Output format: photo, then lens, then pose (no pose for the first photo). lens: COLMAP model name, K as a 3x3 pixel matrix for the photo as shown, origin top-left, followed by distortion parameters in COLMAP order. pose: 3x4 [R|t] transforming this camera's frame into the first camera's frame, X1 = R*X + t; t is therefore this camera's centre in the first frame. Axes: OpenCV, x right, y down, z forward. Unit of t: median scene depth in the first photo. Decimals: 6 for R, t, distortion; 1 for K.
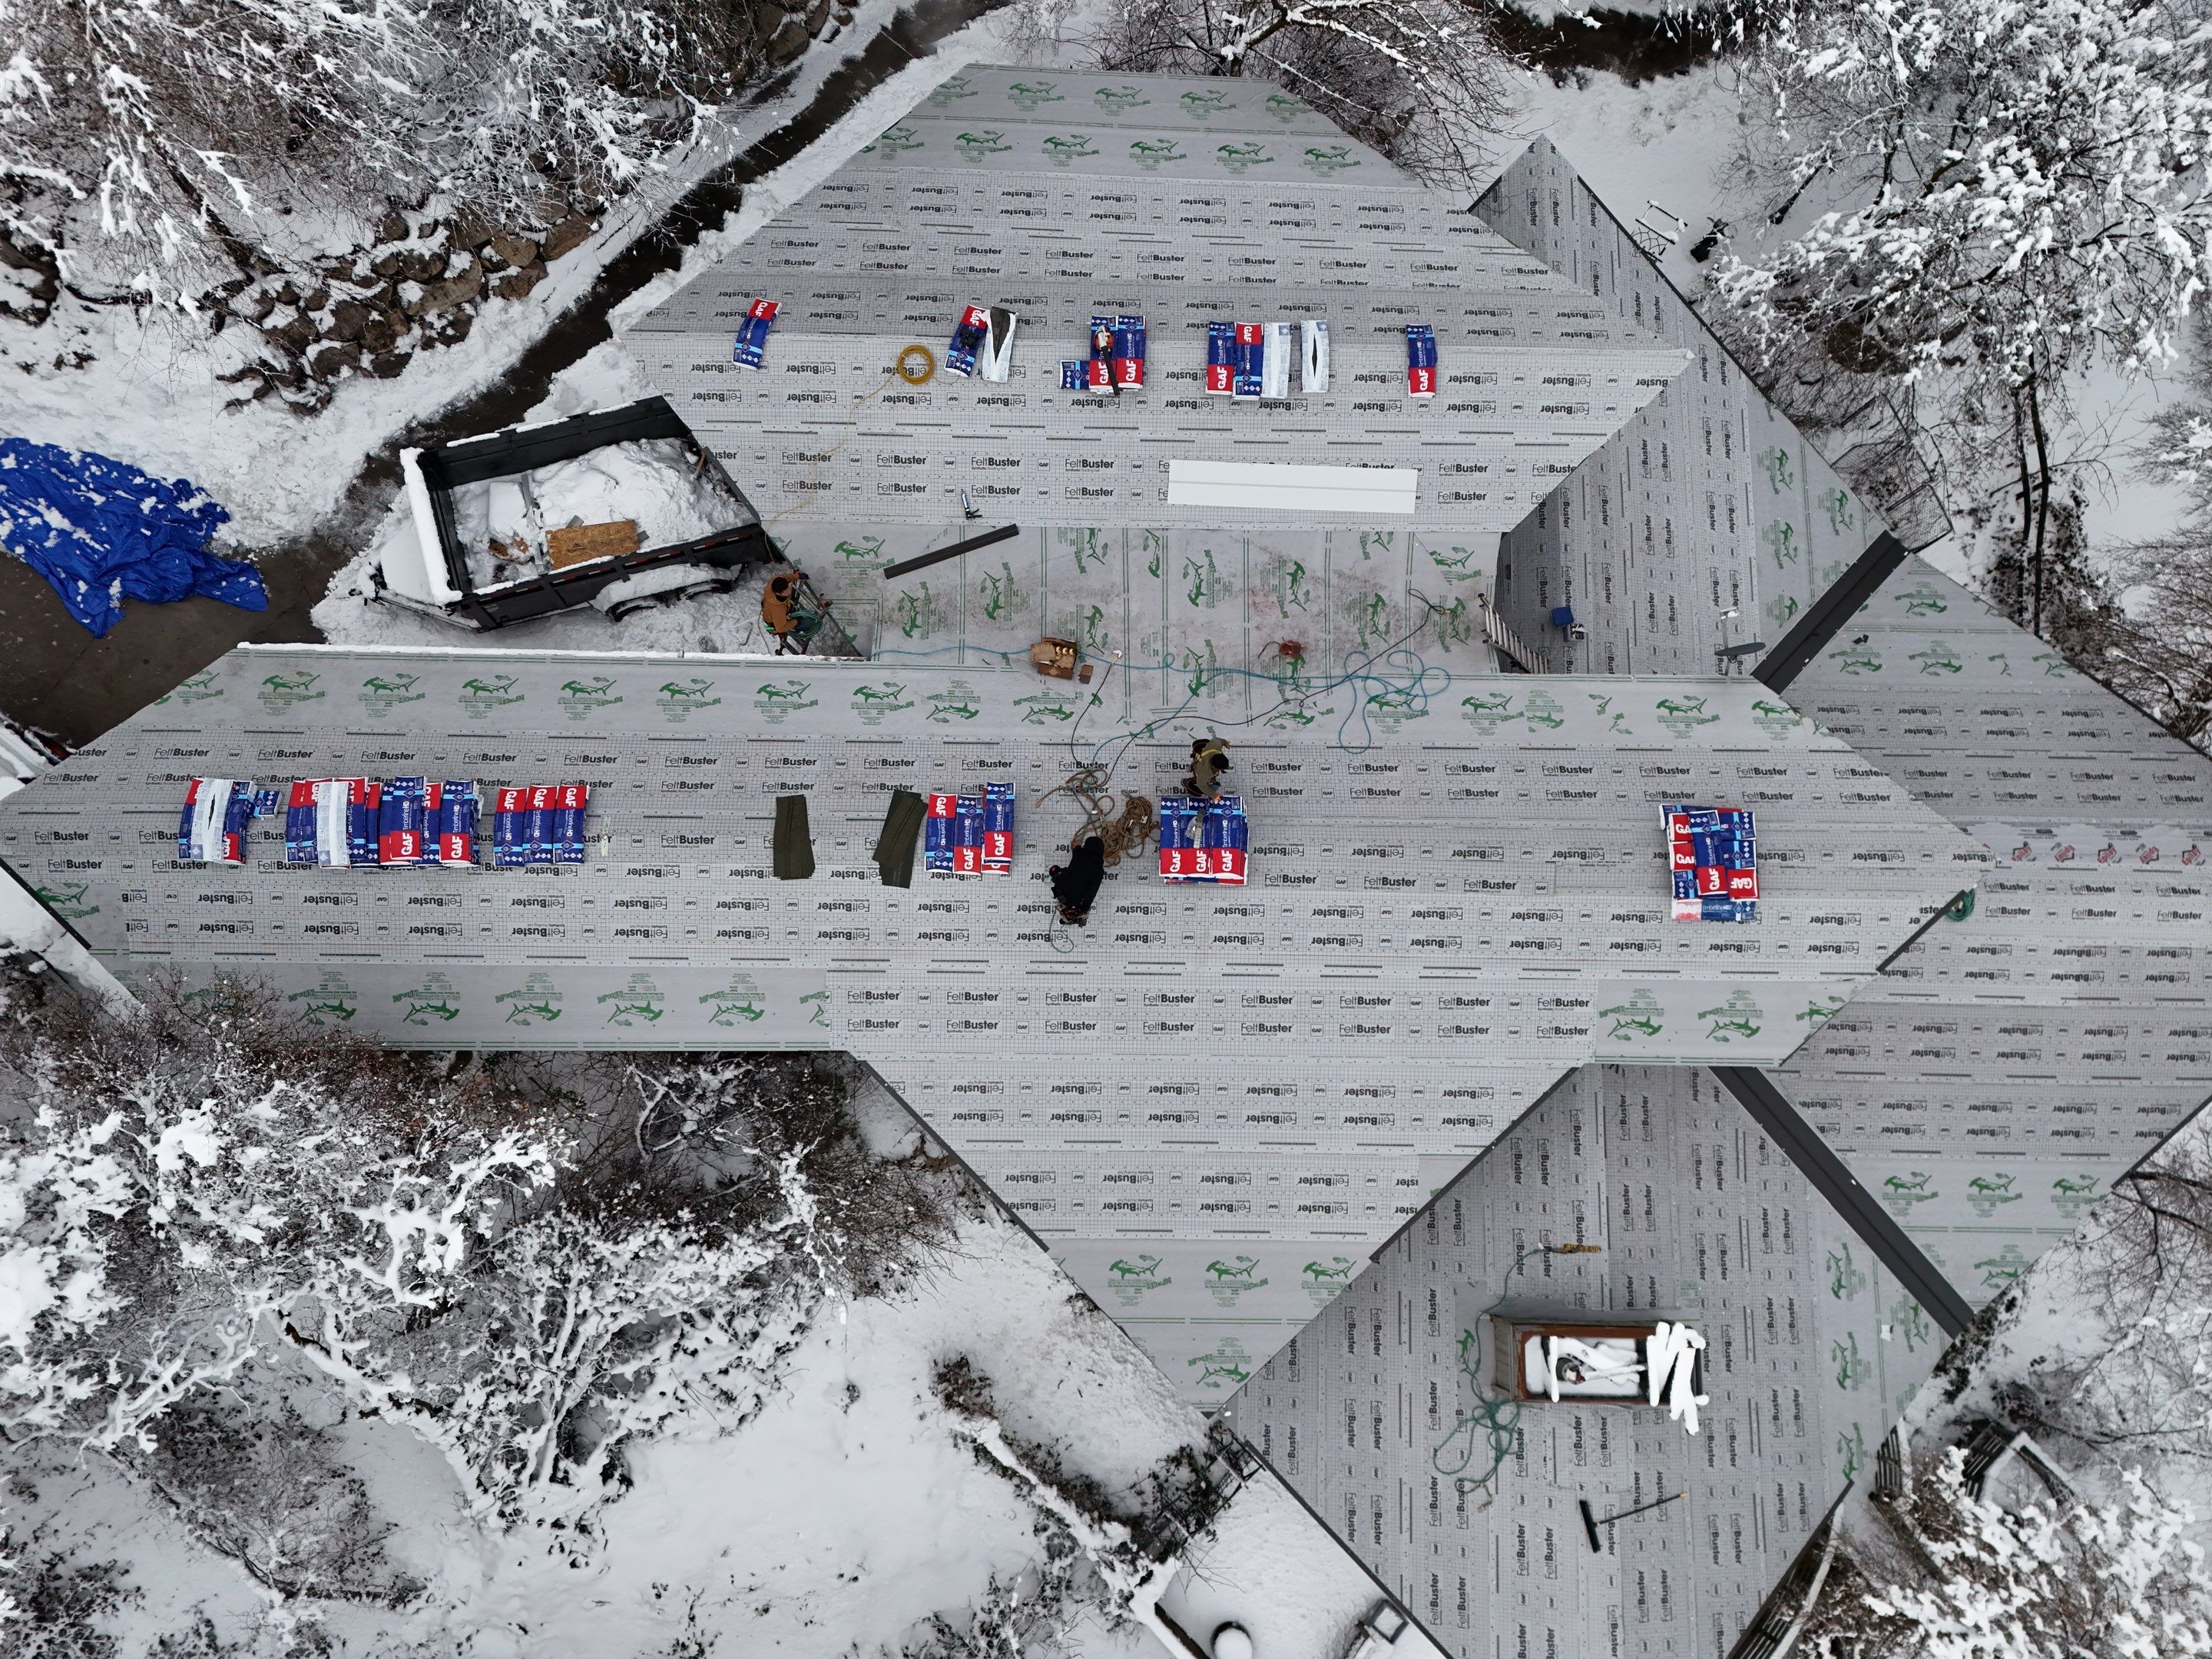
lens RADIAL K [[1605.8, 0, 1106.0], [0, 1605.8, 829.5], [0, 0, 1]] dist [0.056599, -0.028819]
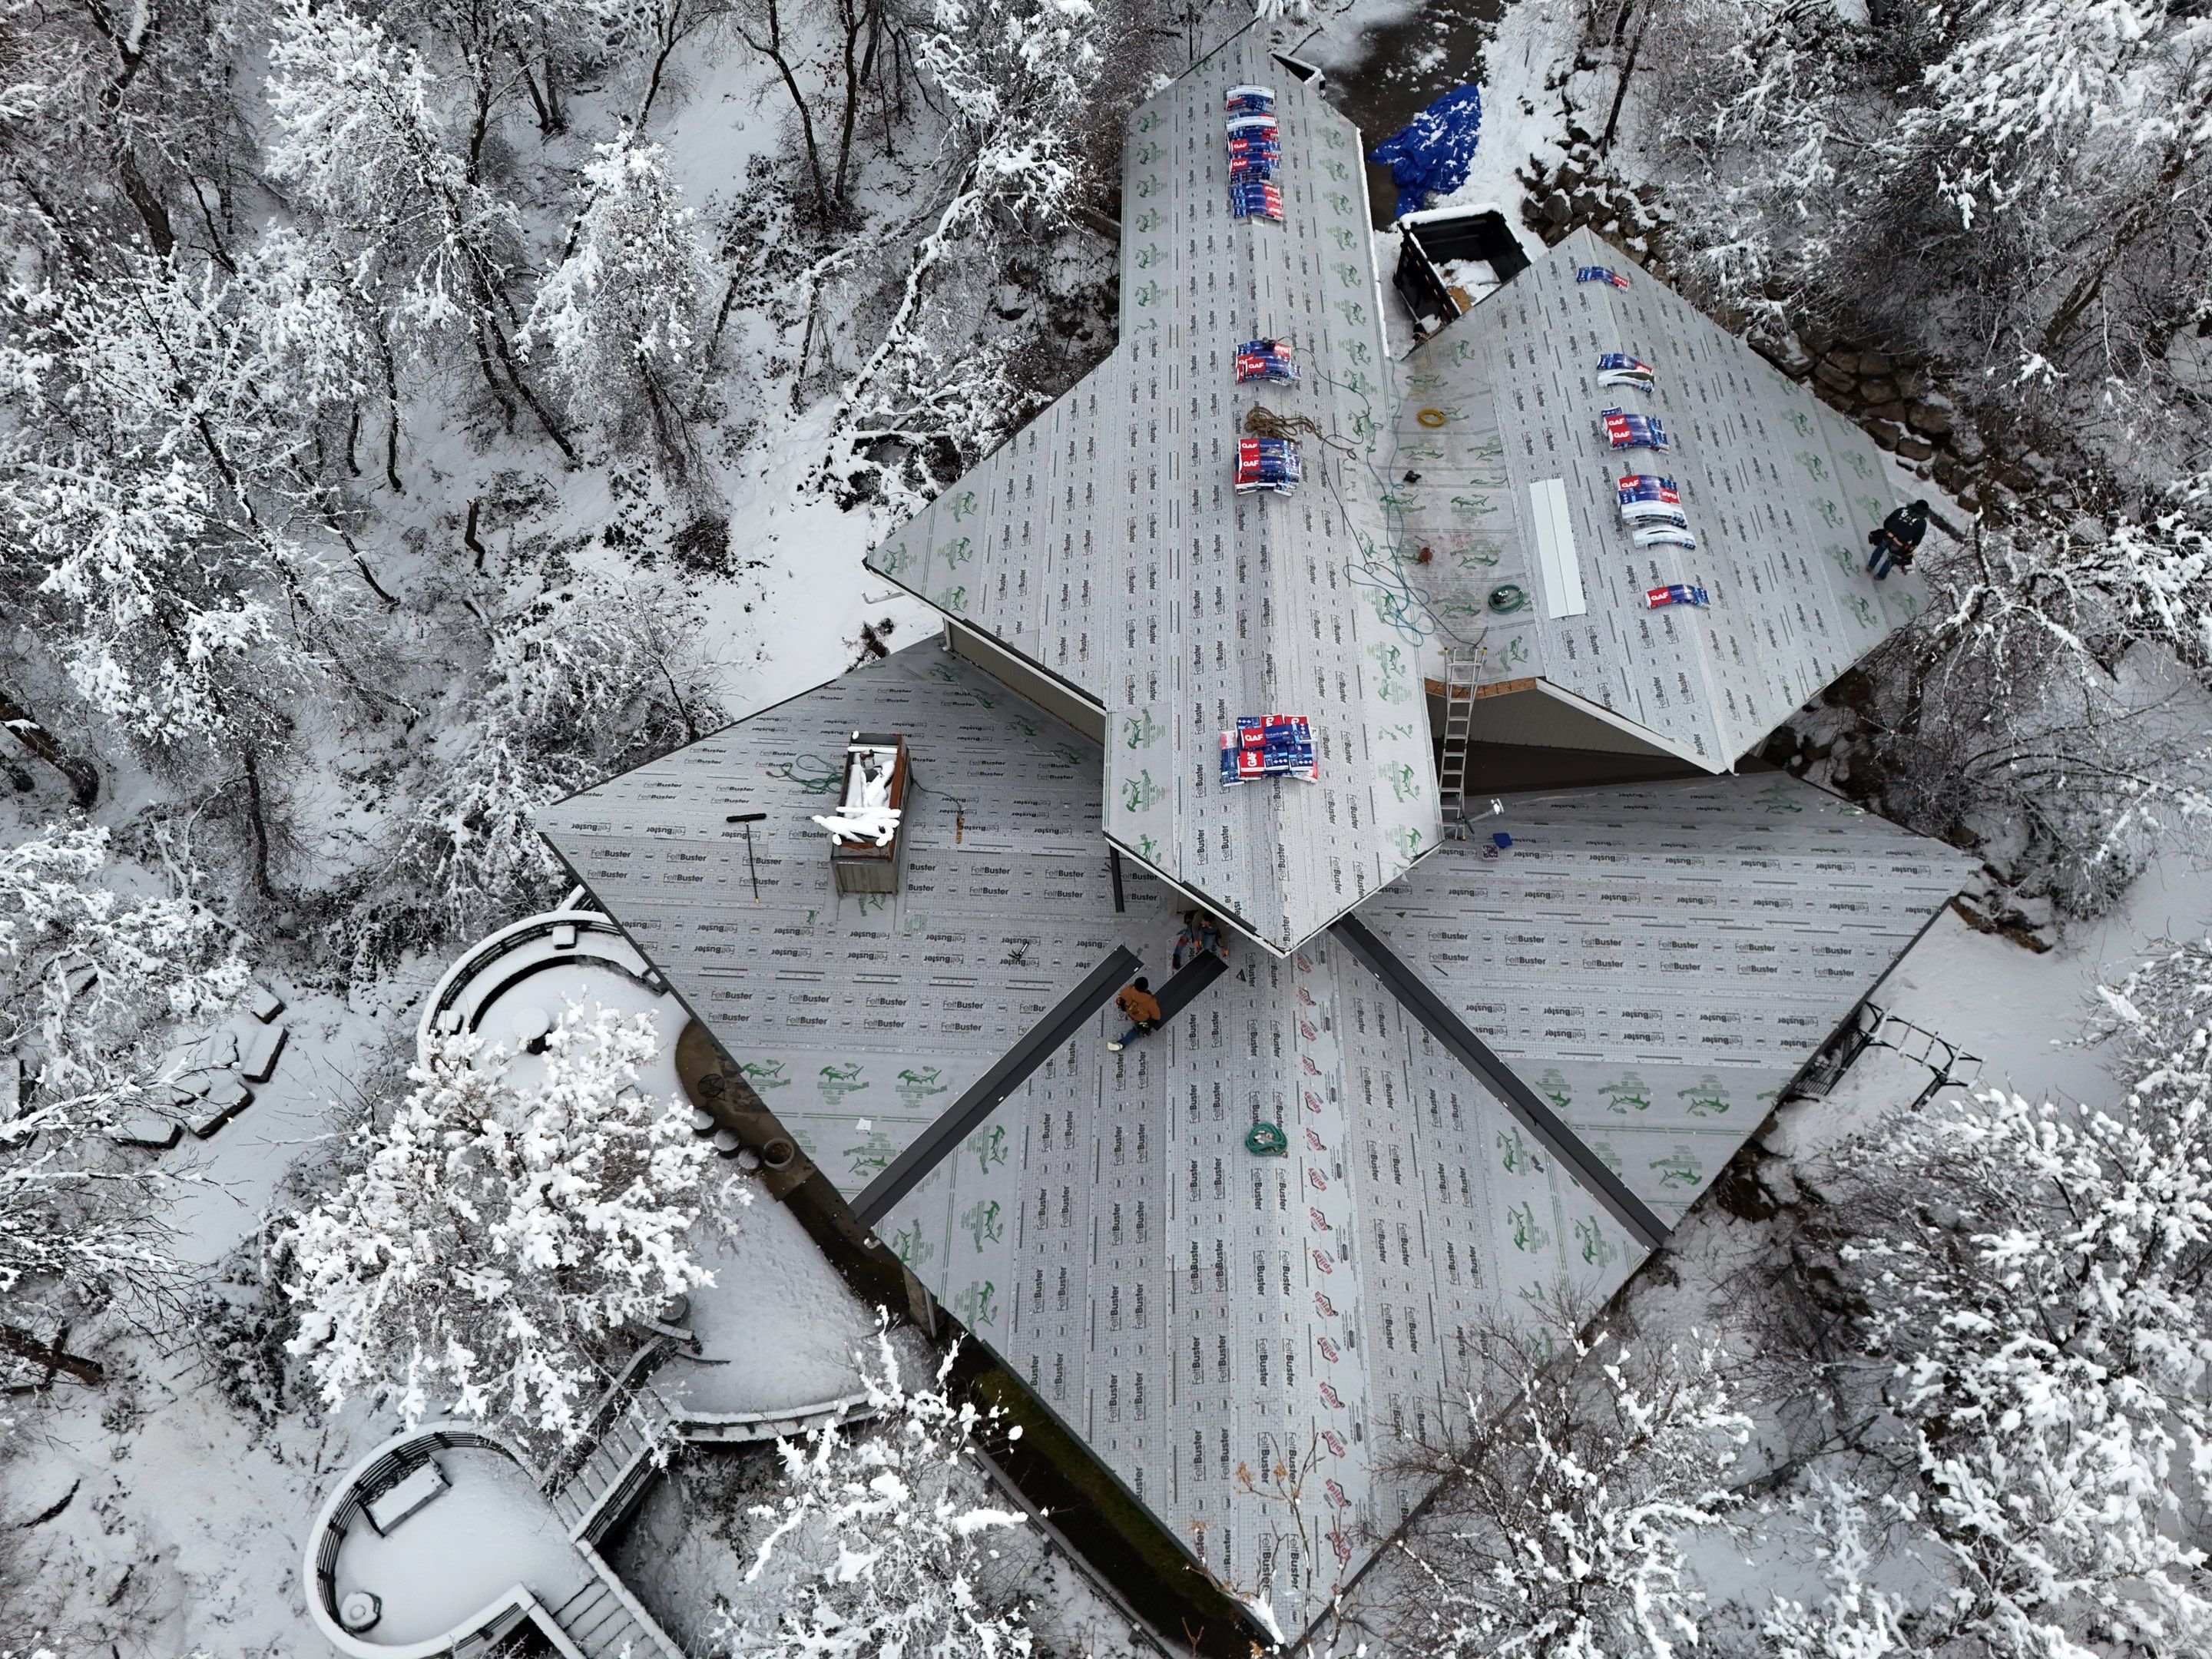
lens RADIAL K [[1617.7, 0, 1109.8], [0, 1617.7, 836.5], [0, 0, 1]] dist [0.075856, -0.069934]
pose [[-0.010349, 0.779451, -0.626378, 1.071159], [-0.985954, 0.096473, 0.136338, -0.018005], [0.166698, 0.618990, 0.767504, 0.089924]]
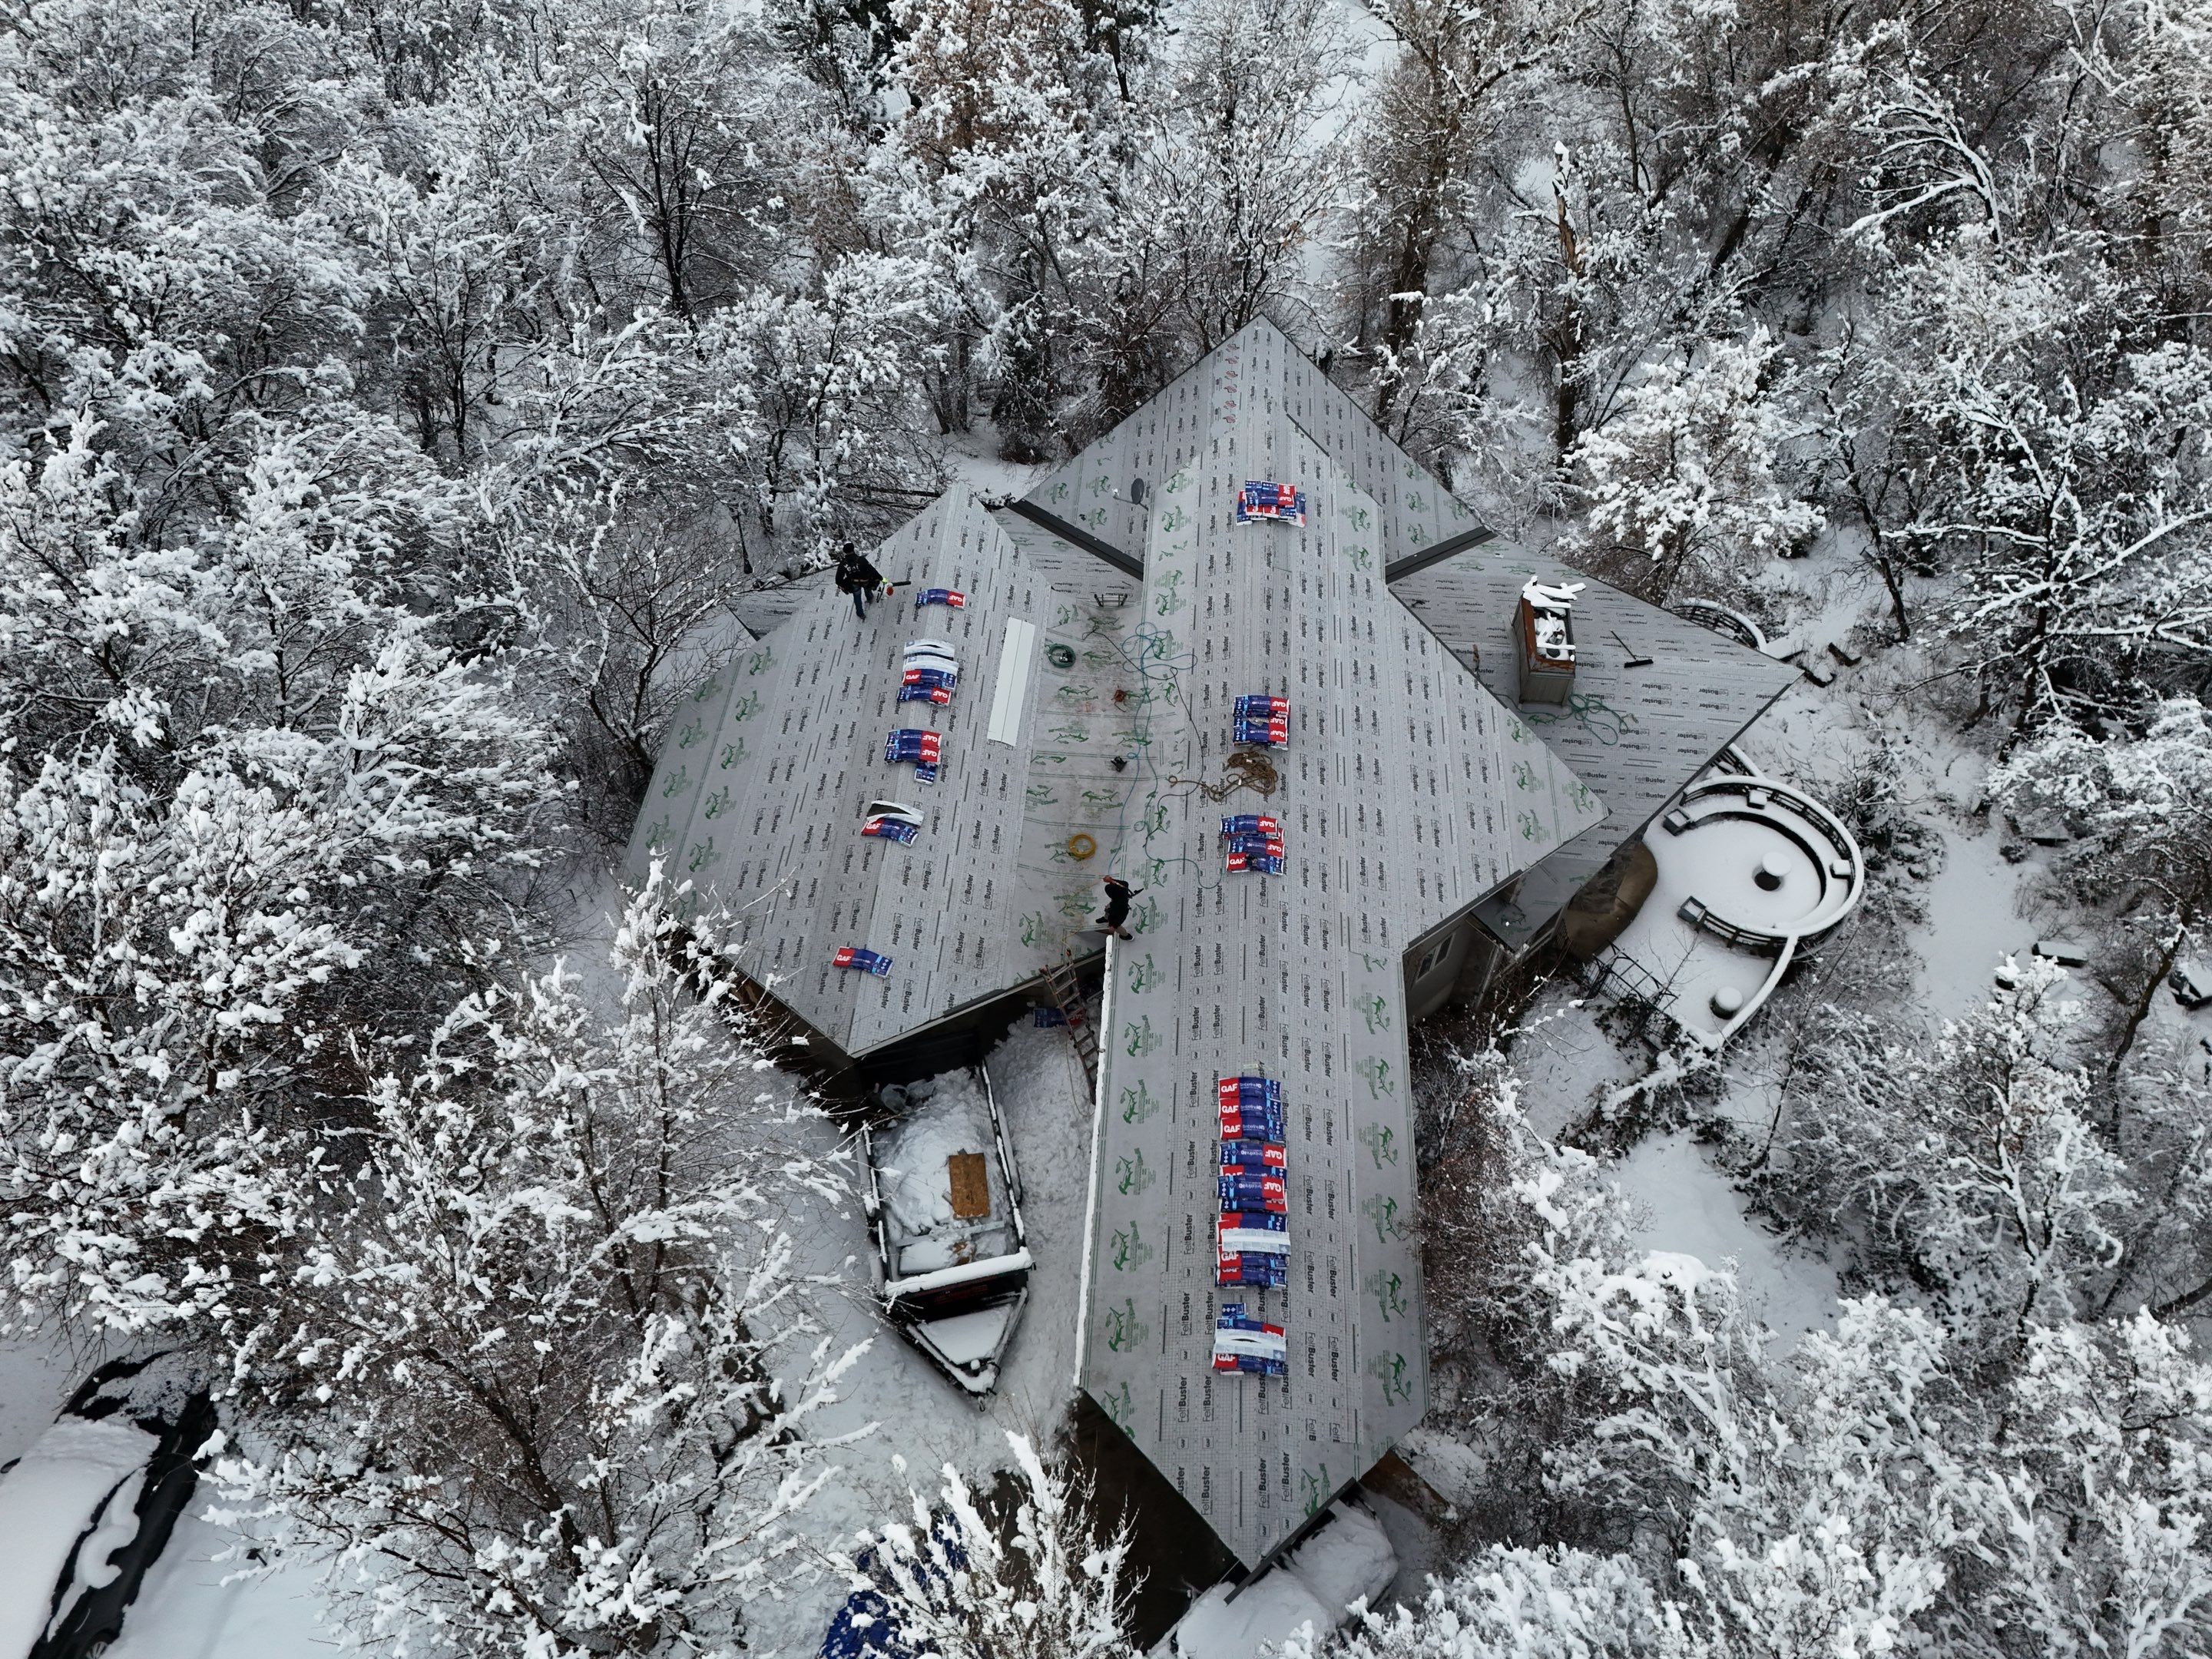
lens RADIAL K [[1617.7, 0, 1109.8], [0, 1617.7, 836.5], [0, 0, 1]] dist [0.075856, -0.069934]
pose [[0.057170, -0.804221, 0.591575, -0.850246], [0.978115, 0.163855, 0.128229, -0.282874], [-0.200056, 0.571298, 0.795988, -0.119873]]
